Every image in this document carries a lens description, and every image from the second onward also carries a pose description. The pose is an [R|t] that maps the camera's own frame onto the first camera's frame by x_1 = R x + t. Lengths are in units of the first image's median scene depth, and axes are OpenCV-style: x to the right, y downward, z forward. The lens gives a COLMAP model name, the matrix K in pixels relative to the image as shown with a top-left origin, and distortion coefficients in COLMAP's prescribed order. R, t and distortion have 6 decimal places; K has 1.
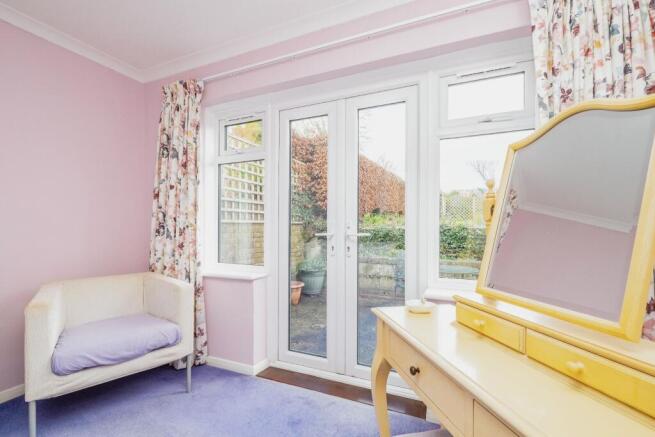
lens RADIAL K [[293.9, 0, 327.0], [0, 293.9, 220.0], [0, 0, 1]] dist [0.004478, -0.000098]
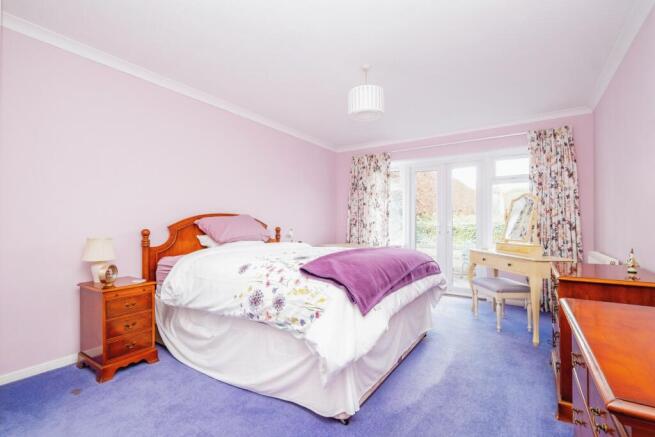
lens RADIAL K [[293.9, 0, 328.5], [0, 293.9, 219.2], [0, 0, 1]] dist [0.004478, -0.000098]
pose [[0.986360, 0.003109, -0.164572, -0.694080], [-0.001035, 0.999919, 0.012687, -0.047734], [0.164598, -0.012344, 0.986284, -2.073607]]
